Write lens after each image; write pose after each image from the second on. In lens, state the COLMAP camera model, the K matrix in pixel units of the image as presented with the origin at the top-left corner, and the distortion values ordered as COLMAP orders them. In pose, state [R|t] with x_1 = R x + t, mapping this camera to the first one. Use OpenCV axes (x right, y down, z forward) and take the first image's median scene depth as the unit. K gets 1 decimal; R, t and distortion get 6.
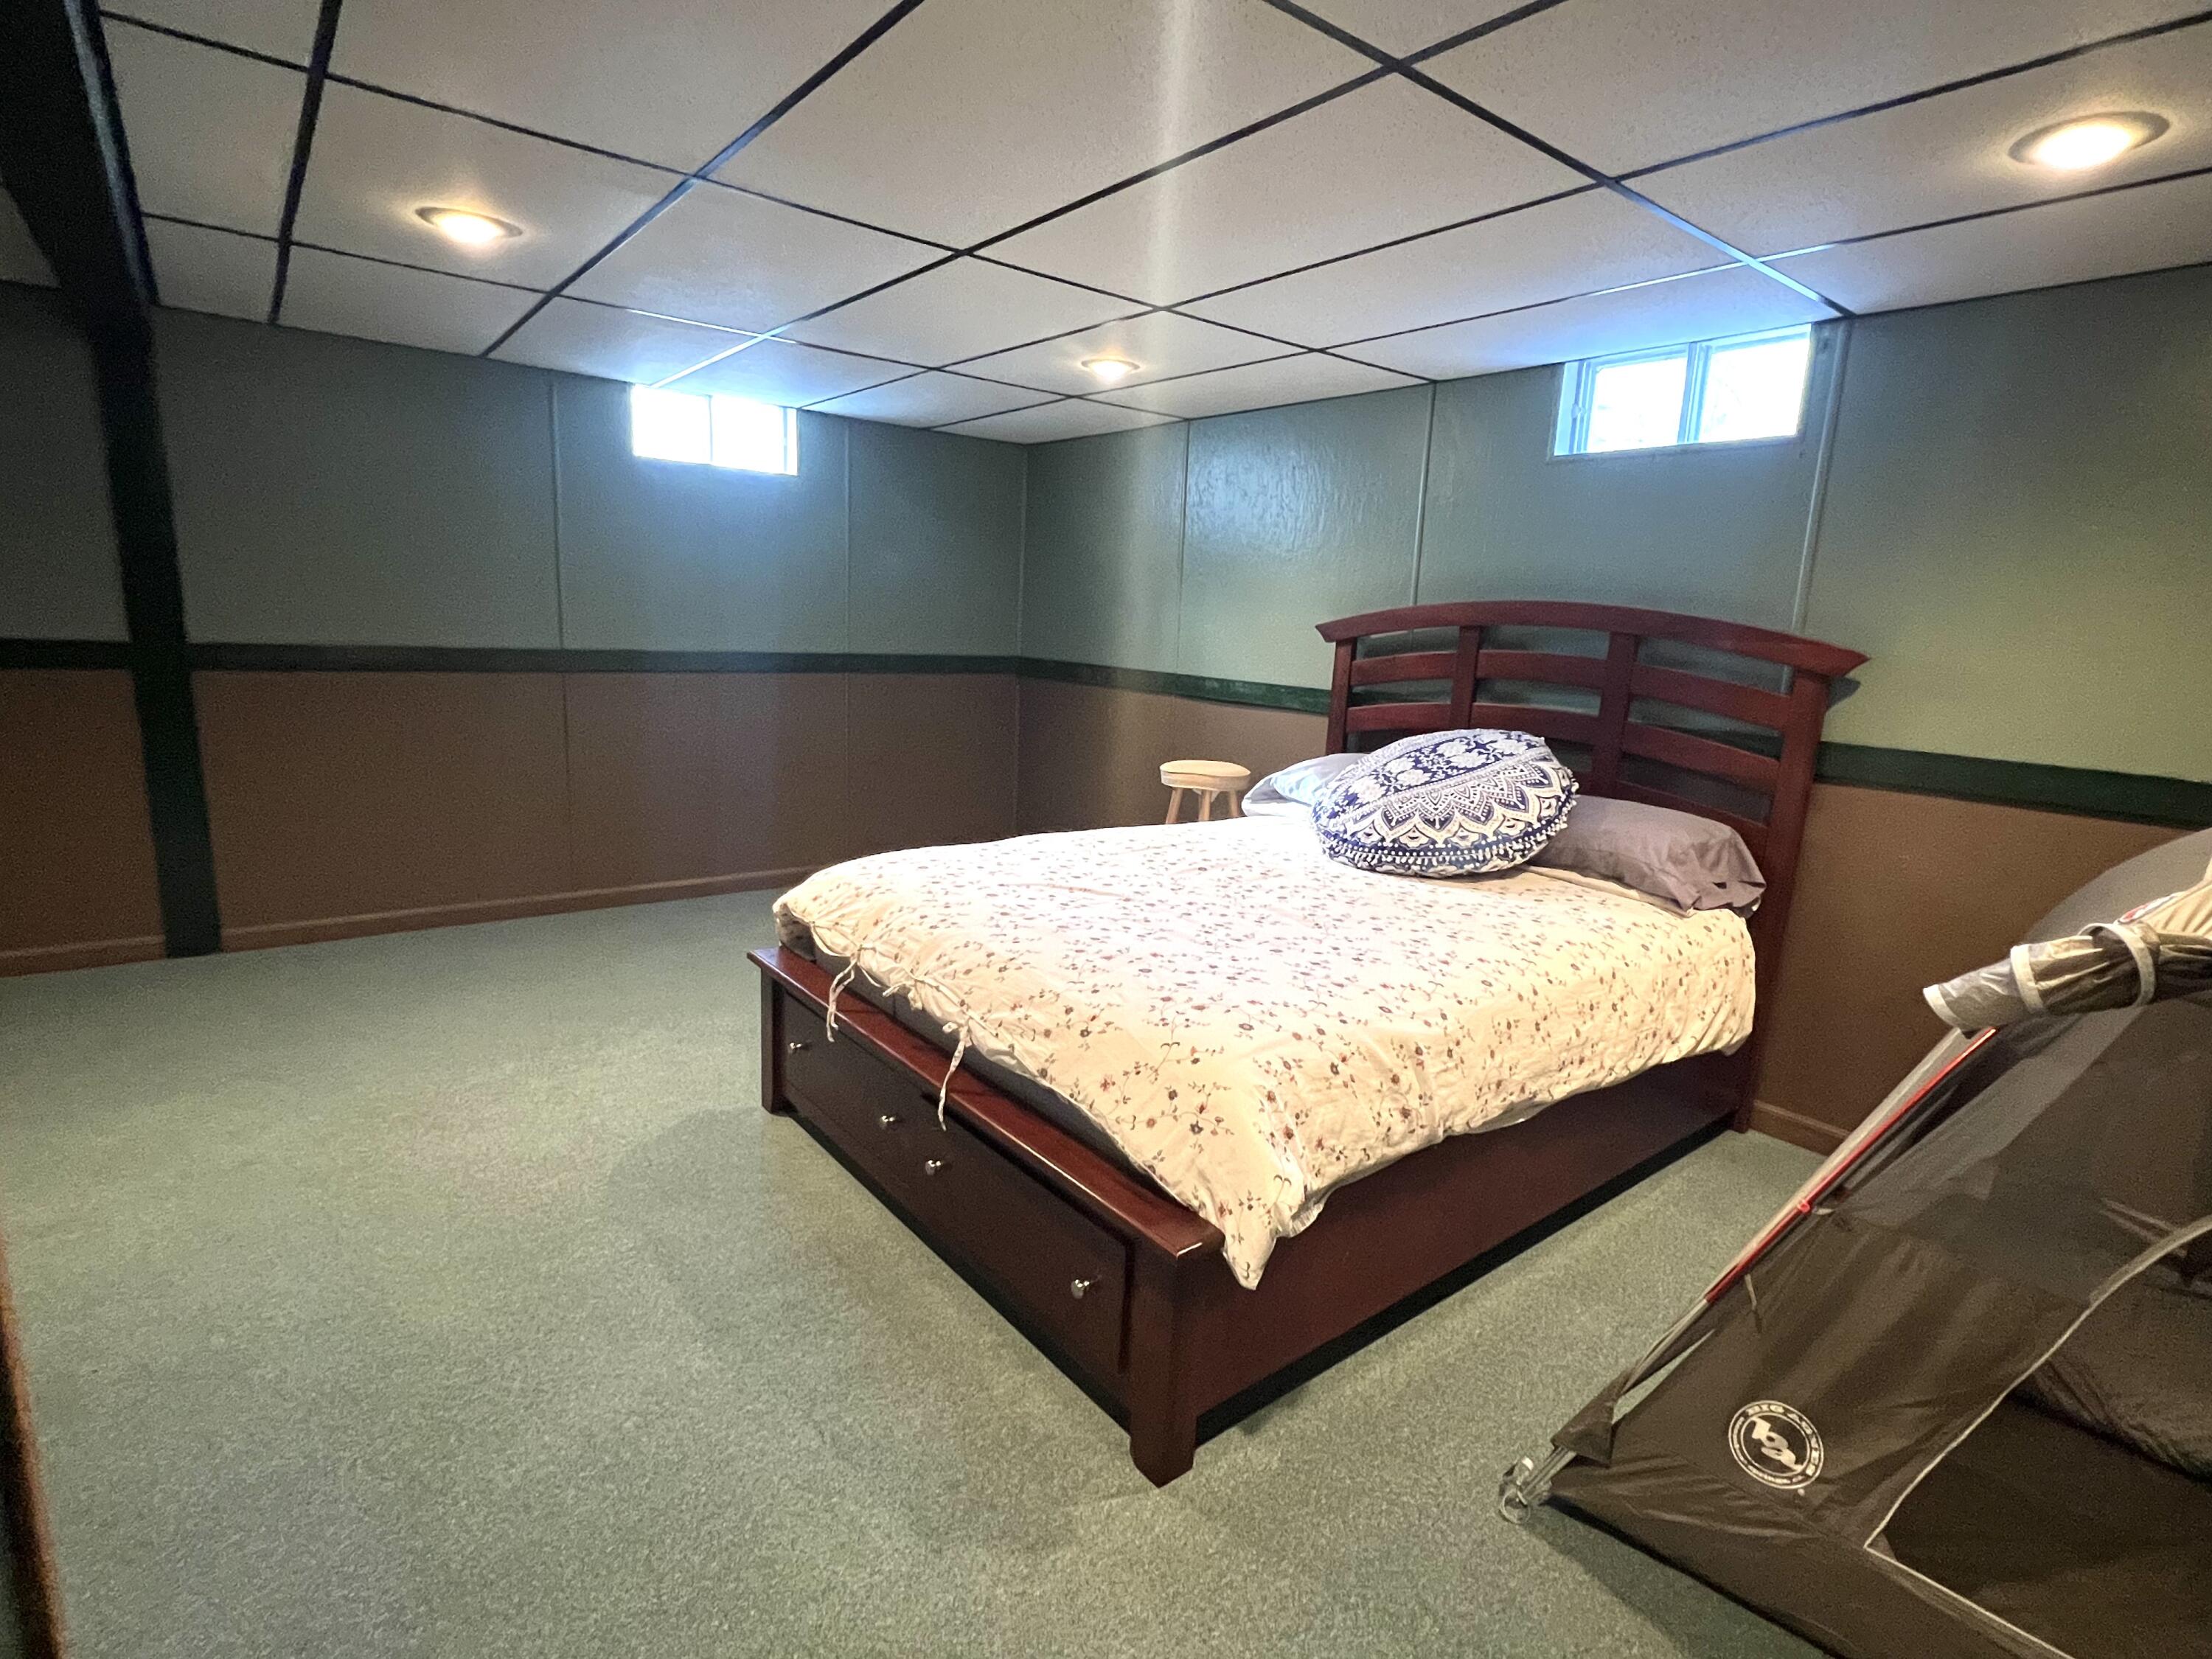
lens RADIAL K [[1087.4, 0, 1108.2], [0, 1087.4, 832.9], [0, 0, 1]] dist [-0.000011, -0.000245]
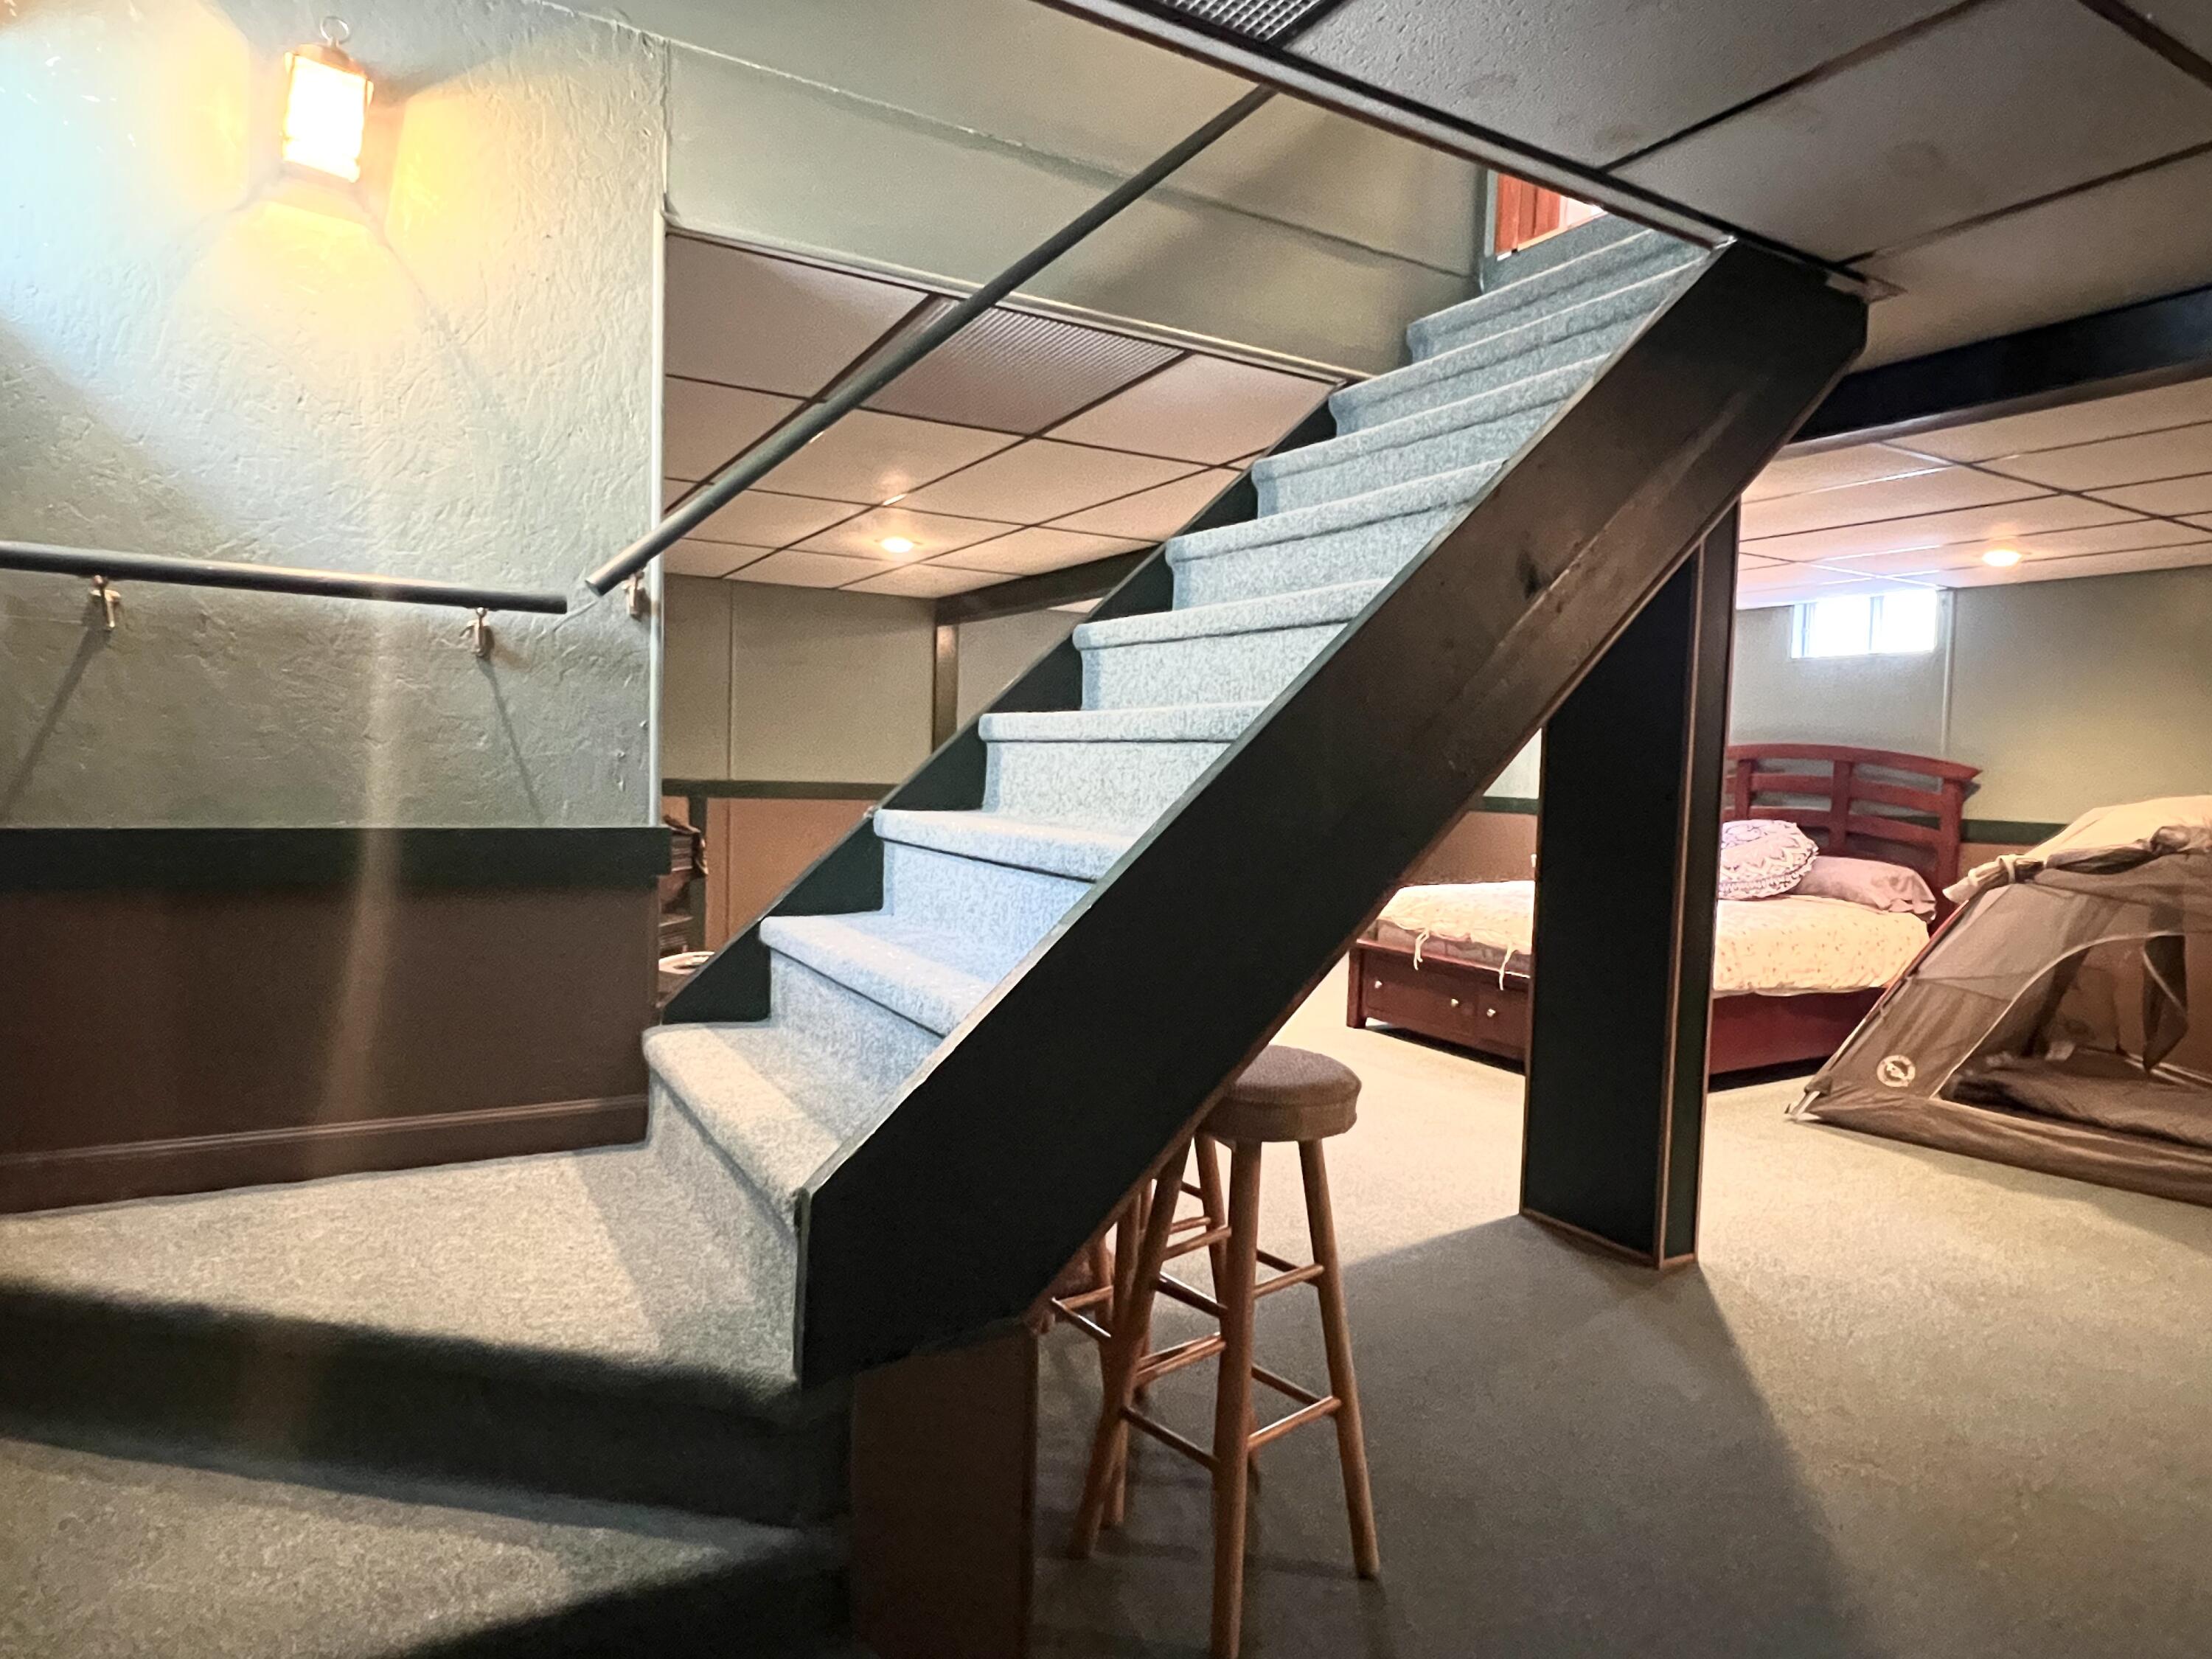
lens RADIAL K [[1270.4, 0, 1100.6], [0, 1270.4, 825.5], [0, 0, 1]] dist [0.002925, -0.000129]
pose [[0.988730, -0.011097, -0.149298, -0.404984], [-0.011288, 0.988885, -0.148251, 0.241179], [0.149284, 0.148266, 0.977615, -1.189260]]
